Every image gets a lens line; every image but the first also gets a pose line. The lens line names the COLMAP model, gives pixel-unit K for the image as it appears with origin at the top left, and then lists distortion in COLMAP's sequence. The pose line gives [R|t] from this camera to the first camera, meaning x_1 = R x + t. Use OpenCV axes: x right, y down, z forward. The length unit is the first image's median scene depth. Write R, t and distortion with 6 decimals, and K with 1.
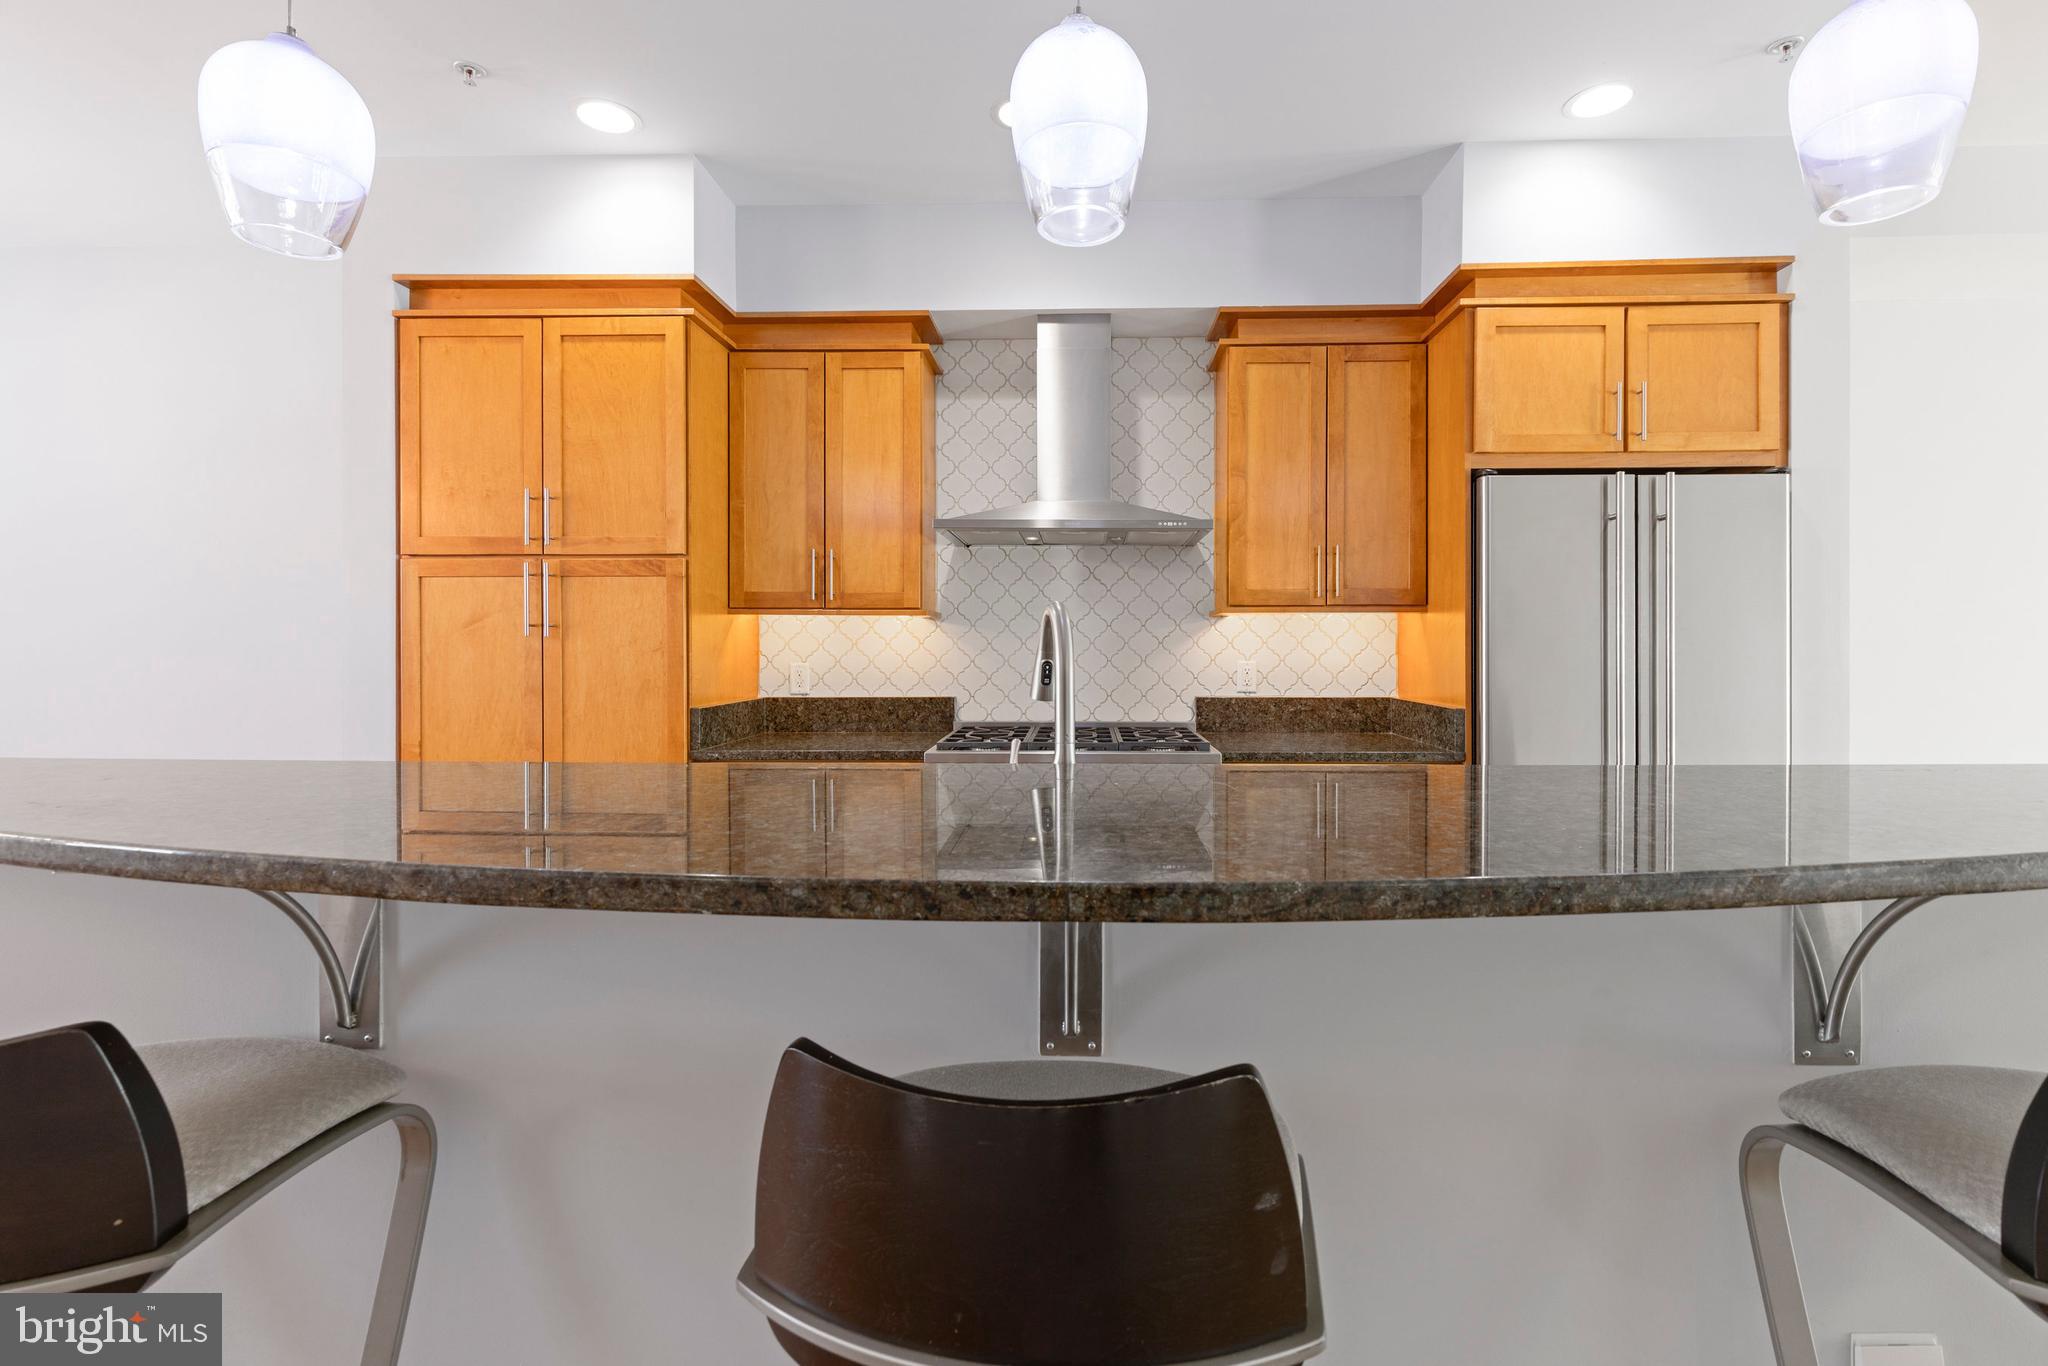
lens RADIAL K [[934.2, 0, 1052.9], [0, 934.2, 644.5], [0, 0, 1]] dist [0.009306, -0.000497]
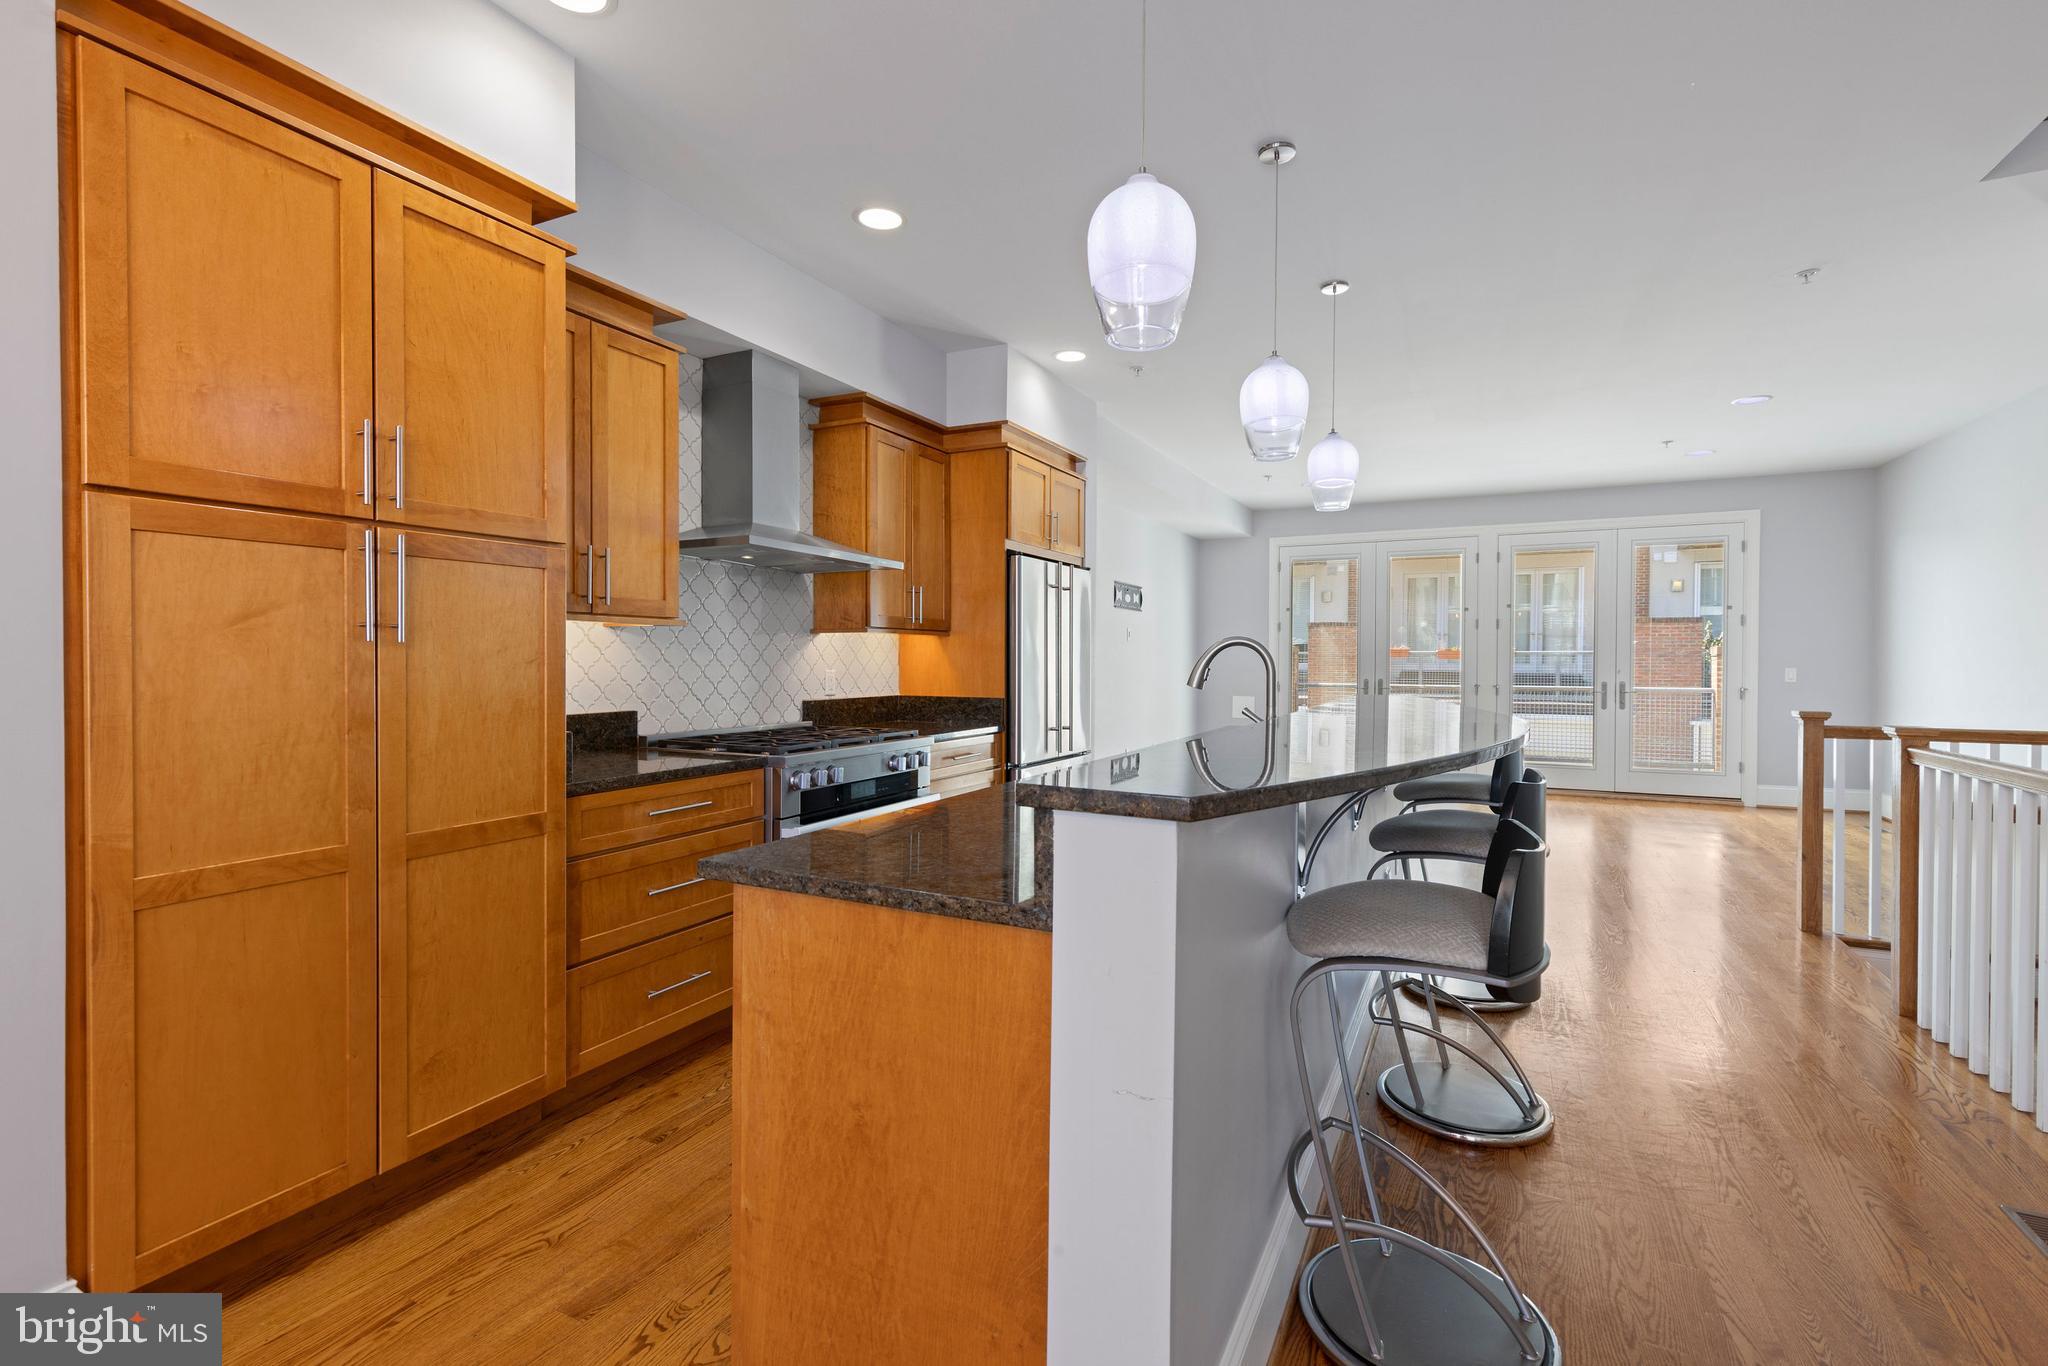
lens RADIAL K [[919.3, 0, 1026.2], [0, 919.3, 665.4], [0, 0, 1]] dist [0.007640, -0.000717]
pose [[0.423490, -0.004565, 0.905889, -0.866969], [-0.006602, 0.999945, 0.008126, -0.000229], [-0.905877, -0.009422, 0.423436, 0.268966]]
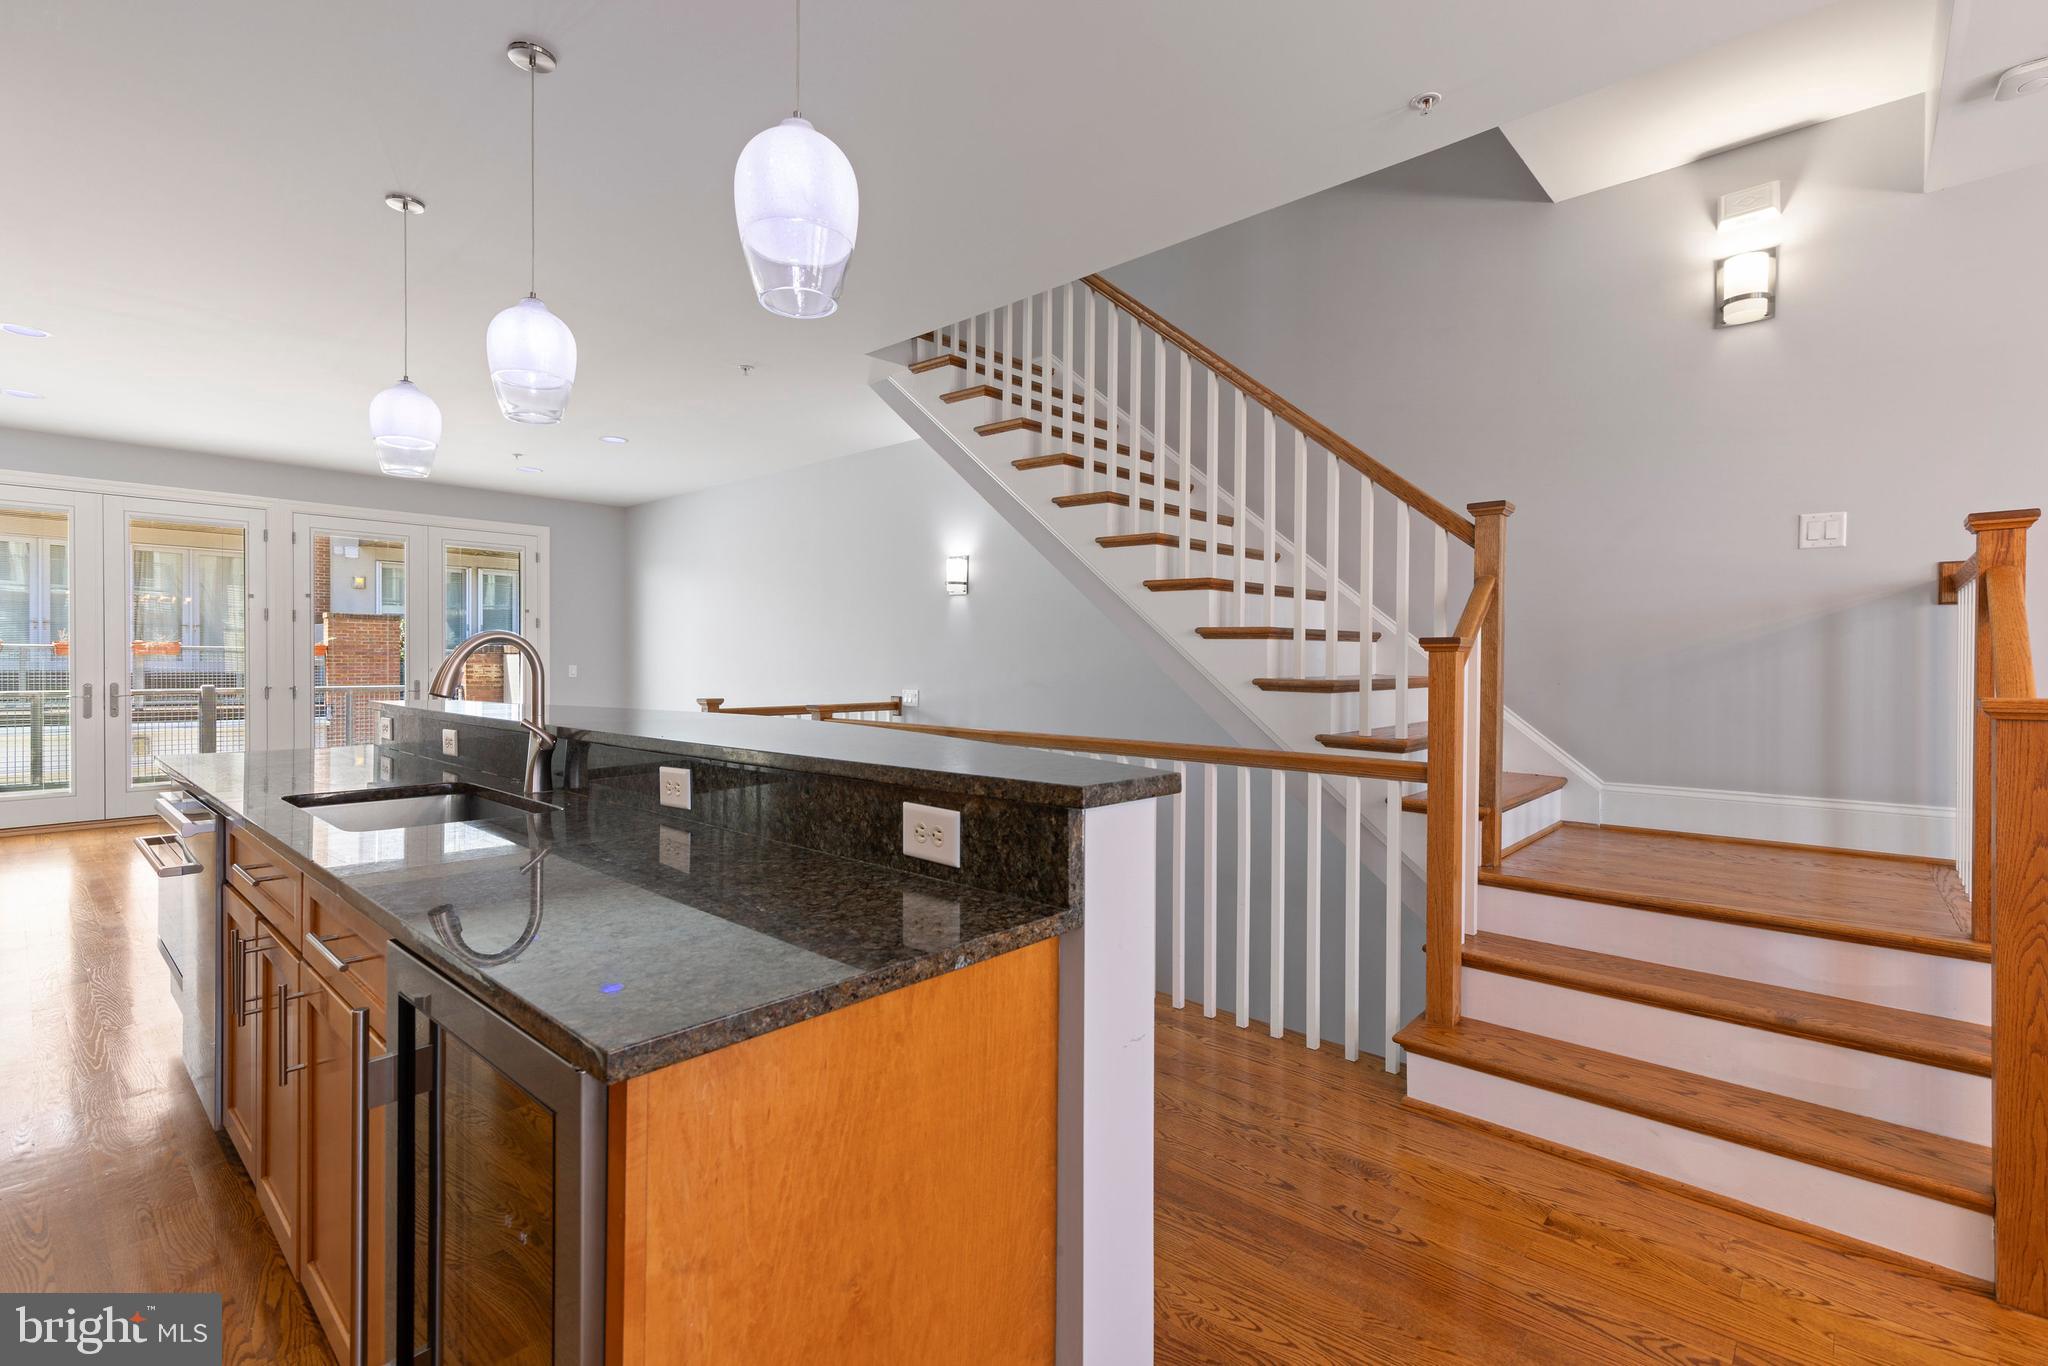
lens RADIAL K [[919.3, 0, 1026.2], [0, 919.3, 665.4], [0, 0, 1]] dist [0.007640, -0.000717]
pose [[-0.760337, -0.005696, 0.649503, -0.754885], [-0.005674, 0.999982, 0.002127, 0.000514], [-0.649503, -0.002068, -0.760356, 0.730705]]
